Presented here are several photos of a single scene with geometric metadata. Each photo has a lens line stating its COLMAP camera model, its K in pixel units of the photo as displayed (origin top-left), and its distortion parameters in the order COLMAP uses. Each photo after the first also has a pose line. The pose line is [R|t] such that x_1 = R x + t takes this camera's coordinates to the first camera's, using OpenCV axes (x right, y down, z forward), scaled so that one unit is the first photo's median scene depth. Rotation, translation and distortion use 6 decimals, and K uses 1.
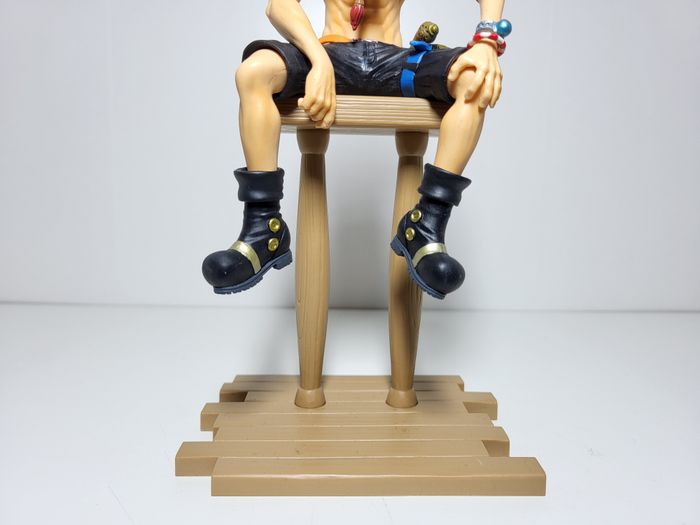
lens RADIAL K [[536.7, 0, 350.0], [0, 536.7, 262.5], [0, 0, 1]] dist [0.000260, 0.000382]
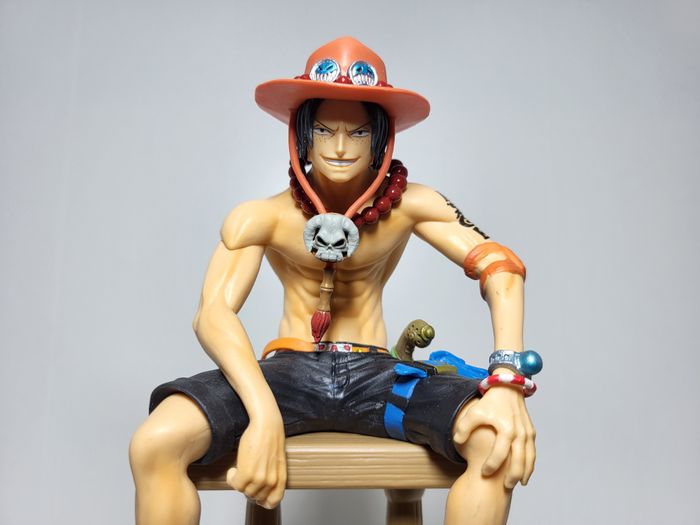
lens RADIAL K [[541.4, 0, 350.0], [0, 541.4, 262.5], [0, 0, 1]] dist [-0.008212, -0.003711]
pose [[0.999873, -0.015598, 0.003281, 0.052925], [0.015918, 0.966502, -0.256164, -0.364496], [0.000825, 0.256184, 0.966628, 0.284519]]
